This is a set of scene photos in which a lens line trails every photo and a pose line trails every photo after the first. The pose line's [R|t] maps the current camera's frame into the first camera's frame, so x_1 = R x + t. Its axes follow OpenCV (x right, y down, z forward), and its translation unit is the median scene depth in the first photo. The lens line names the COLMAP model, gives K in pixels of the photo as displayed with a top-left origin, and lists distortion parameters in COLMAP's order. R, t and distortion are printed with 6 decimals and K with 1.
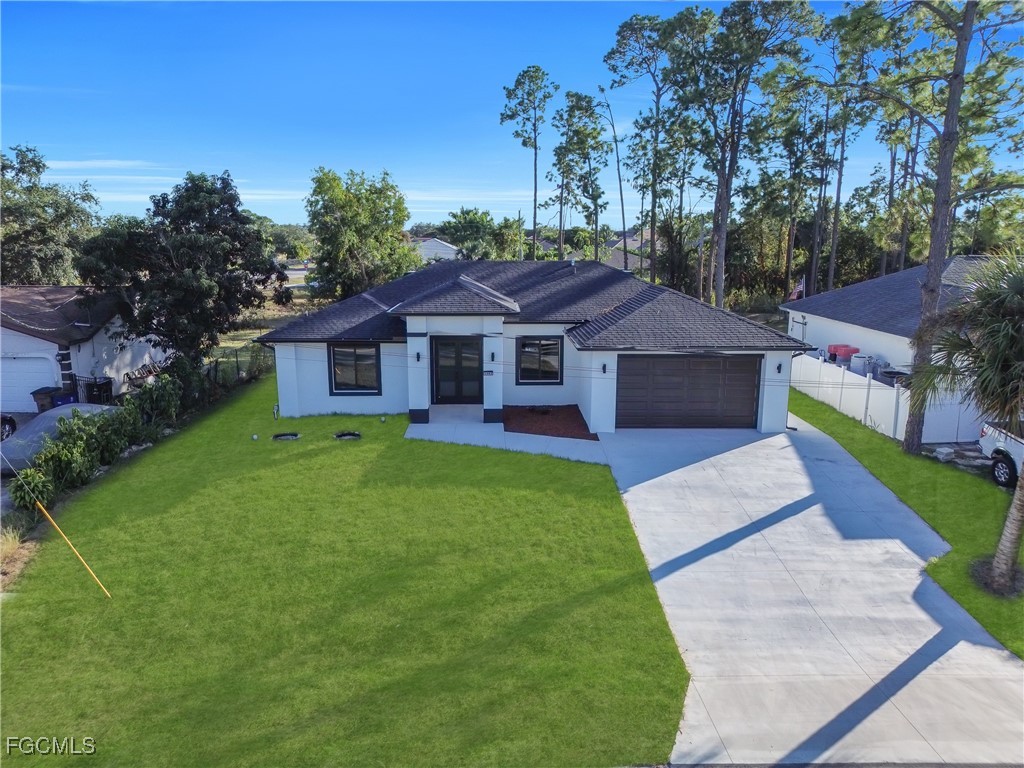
lens RADIAL K [[722.9, 0, 510.9], [0, 722.9, 369.9], [0, 0, 1]] dist [0.034479, -0.019883]
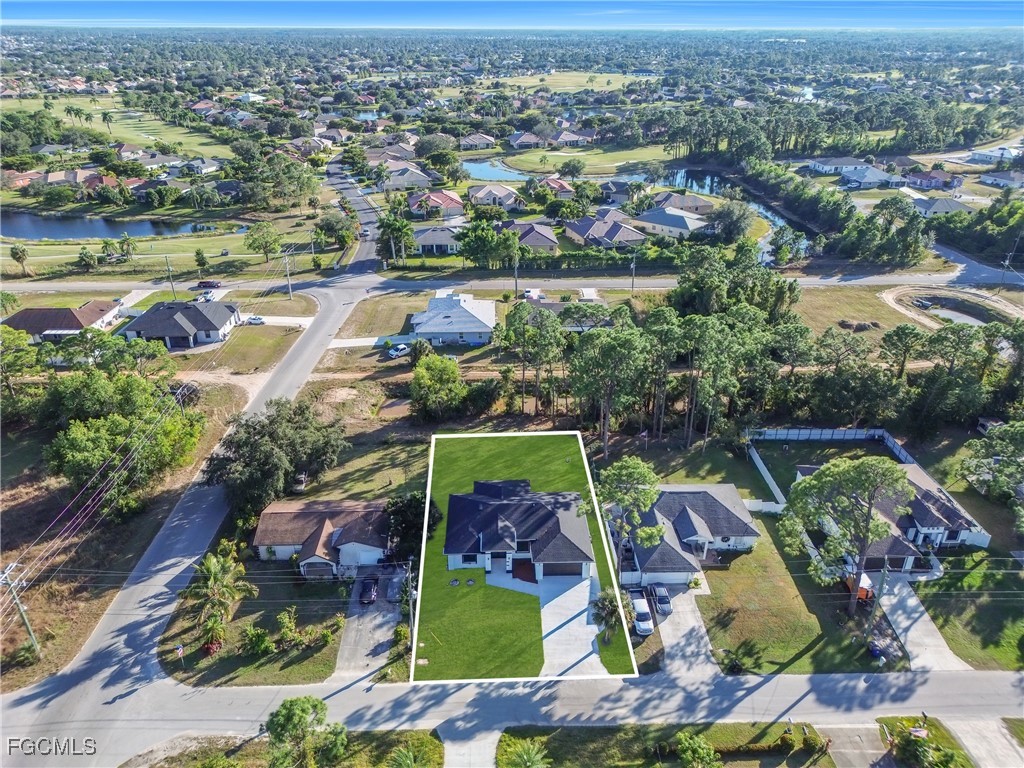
lens RADIAL K [[731.6, 0, 518.7], [0, 731.6, 382.6], [0, 0, 1]] dist [0.033675, -0.005166]
pose [[0.999811, 0.000498, 0.019439, -0.050282], [-0.005941, 0.959697, 0.280975, -1.866998], [-0.018515, -0.281037, 0.959518, -2.234988]]
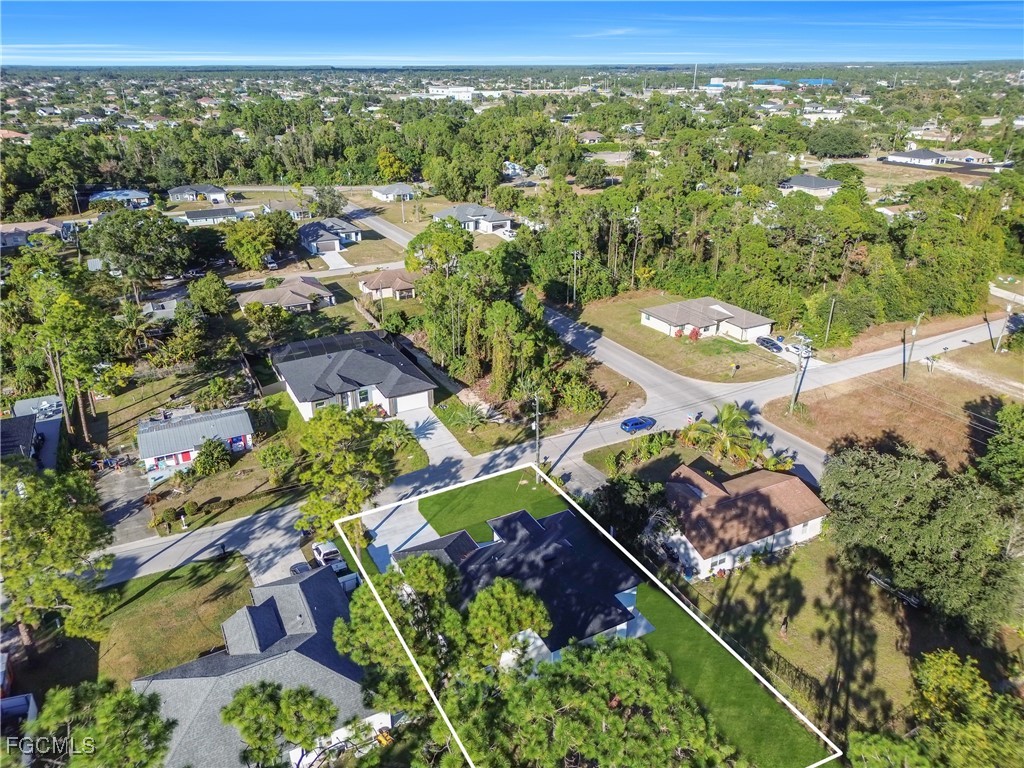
lens RADIAL K [[731.6, 0, 518.7], [0, 731.6, 382.6], [0, 0, 1]] dist [0.033675, -0.005166]
pose [[-0.884635, 0.195847, -0.423161, 1.013297], [-0.074134, 0.836900, 0.542313, -2.106397], [0.460354, 0.511120, -0.725831, 2.851881]]
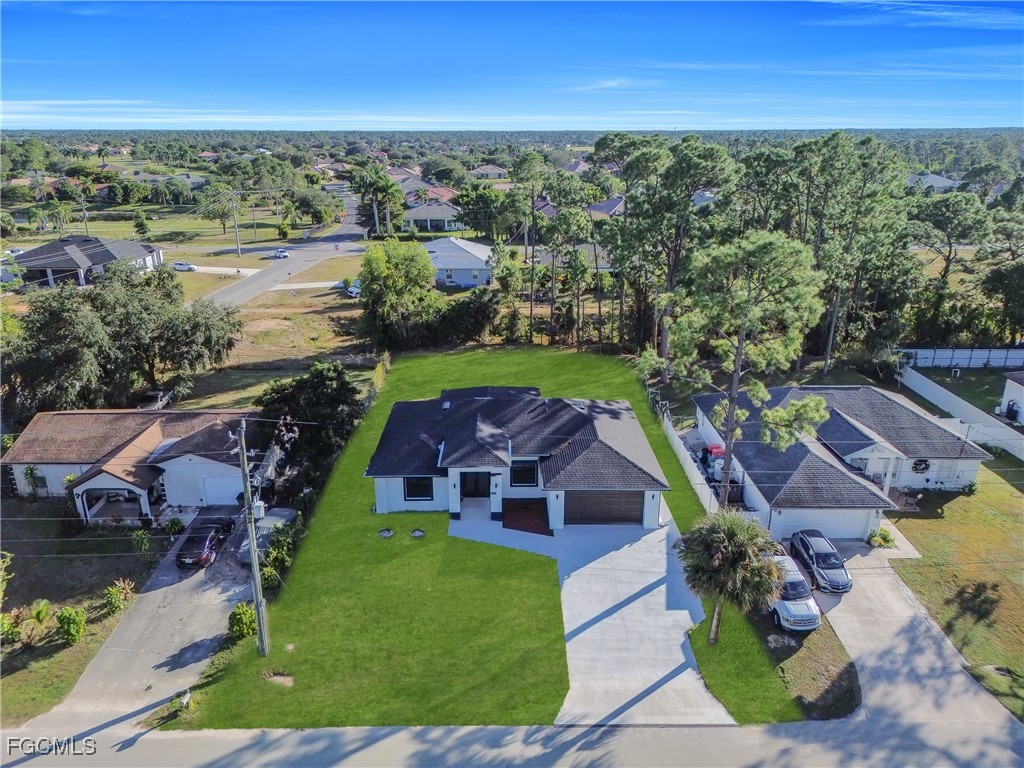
lens RADIAL K [[722.9, 0, 510.9], [0, 722.9, 369.9], [0, 0, 1]] dist [0.034479, -0.019883]
pose [[0.999882, 0.000363, -0.015340, 0.038313], [0.001725, 0.990718, 0.135921, -0.537605], [0.015247, -0.135932, 0.990601, -0.723601]]
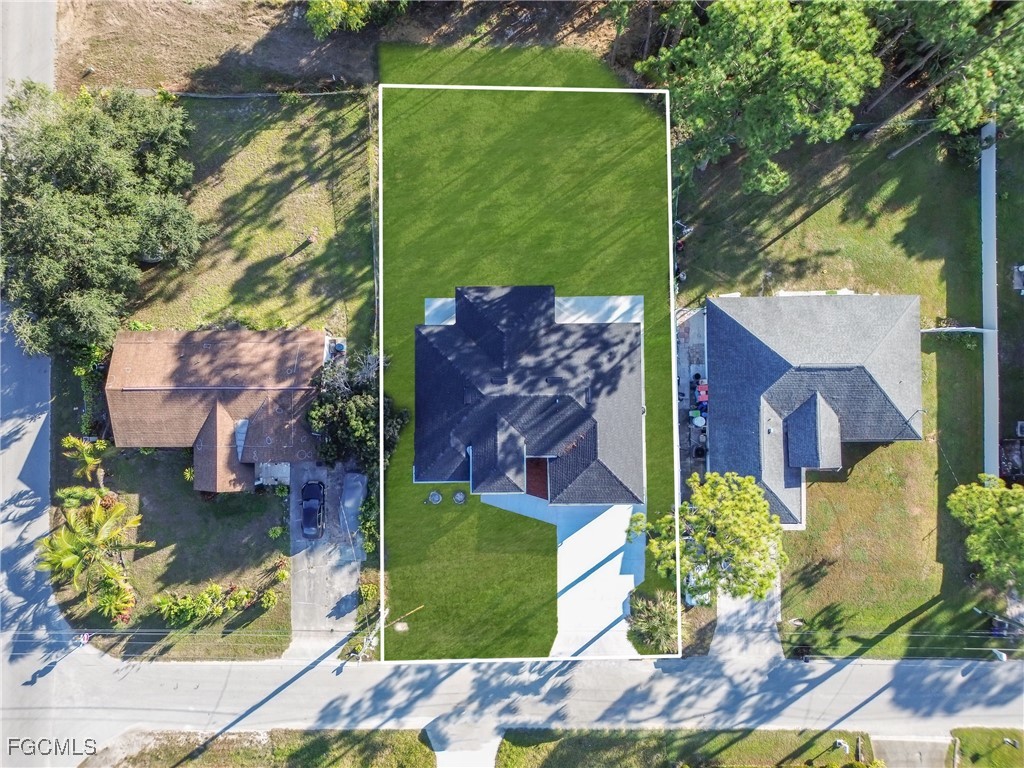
lens RADIAL K [[722.9, 0, 510.9], [0, 722.9, 369.9], [0, 0, 1]] dist [0.034479, -0.019883]
pose [[0.999942, 0.008313, -0.006782, -0.025599], [0.004895, 0.209033, 0.977896, -2.391182], [0.009547, -0.977873, 0.208981, 0.871478]]
